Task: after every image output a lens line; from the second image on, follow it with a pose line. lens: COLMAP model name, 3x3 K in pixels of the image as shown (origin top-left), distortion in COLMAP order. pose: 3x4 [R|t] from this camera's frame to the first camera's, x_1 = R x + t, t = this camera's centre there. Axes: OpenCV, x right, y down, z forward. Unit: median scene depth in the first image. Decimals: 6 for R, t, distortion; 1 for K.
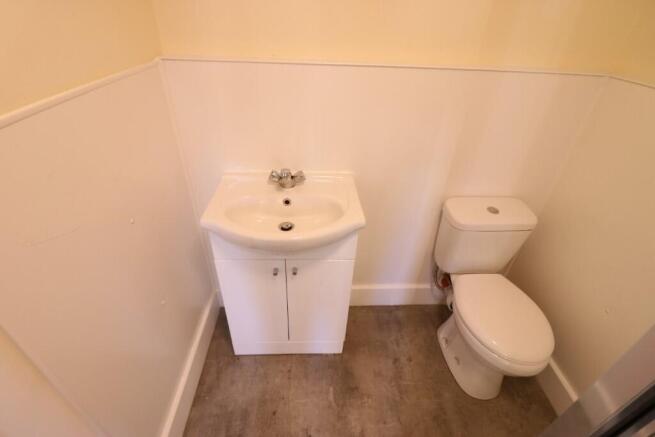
lens RADIAL K [[309.7, 0, 325.7], [0, 309.7, 220.3], [0, 0, 1]] dist [-0.003285, -0.000206]
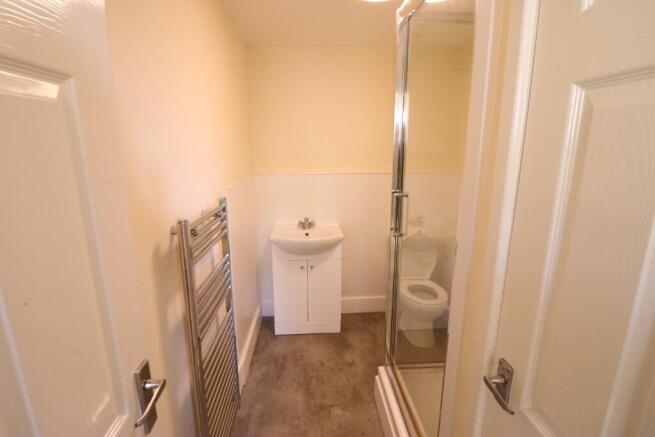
lens RADIAL K [[309.7, 0, 328.1], [0, 309.7, 216.2], [0, 0, 1]] dist [-0.003285, -0.000206]
pose [[0.998759, -0.047086, 0.016241, -0.009519], [0.049699, 0.920455, -0.387677, 0.546079], [0.003305, 0.388003, 0.921652, -0.823447]]
